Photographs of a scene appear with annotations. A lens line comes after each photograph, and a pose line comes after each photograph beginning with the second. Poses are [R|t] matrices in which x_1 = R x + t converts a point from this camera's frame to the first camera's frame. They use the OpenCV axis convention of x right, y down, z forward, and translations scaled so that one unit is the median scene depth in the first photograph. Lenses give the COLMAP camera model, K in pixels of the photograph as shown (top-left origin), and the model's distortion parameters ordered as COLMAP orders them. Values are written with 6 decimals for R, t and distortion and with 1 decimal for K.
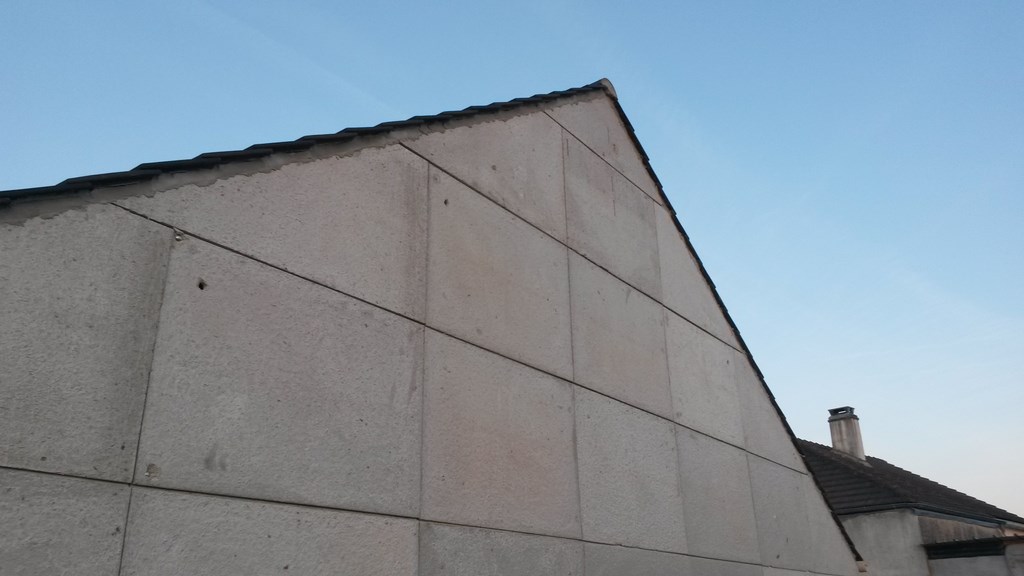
lens RADIAL K [[789.7, 0, 512.0], [0, 789.7, 288.0], [0, 0, 1]] dist [0.037216, -0.002555]
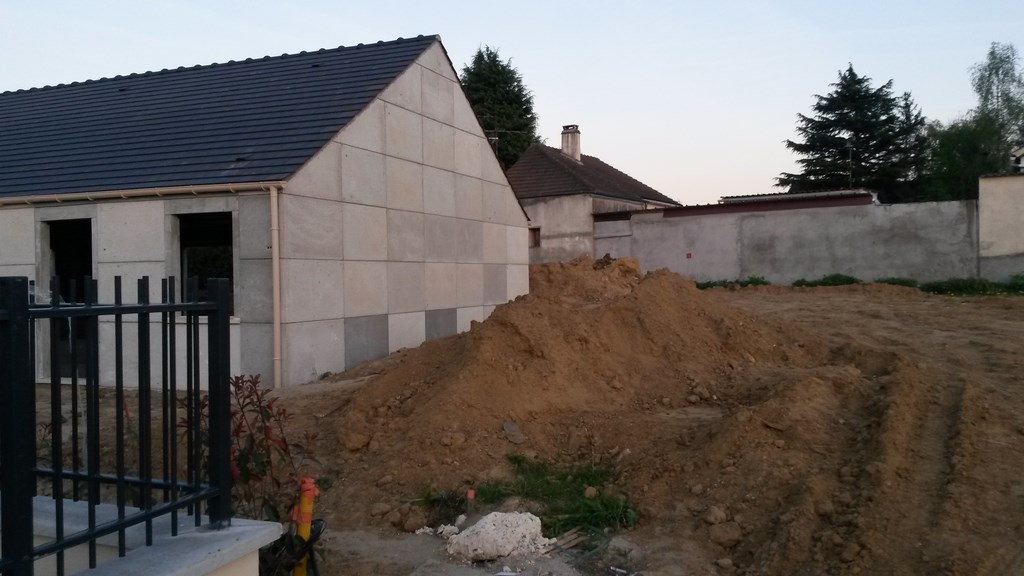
lens RADIAL K [[789.7, 0, 512.0], [0, 789.7, 288.0], [0, 0, 1]] dist [0.037216, -0.002555]
pose [[0.965173, -0.007006, 0.261520, -0.310403], [-0.098561, 0.916249, 0.388295, -0.525068], [-0.242338, -0.400547, 0.883648, -1.567751]]
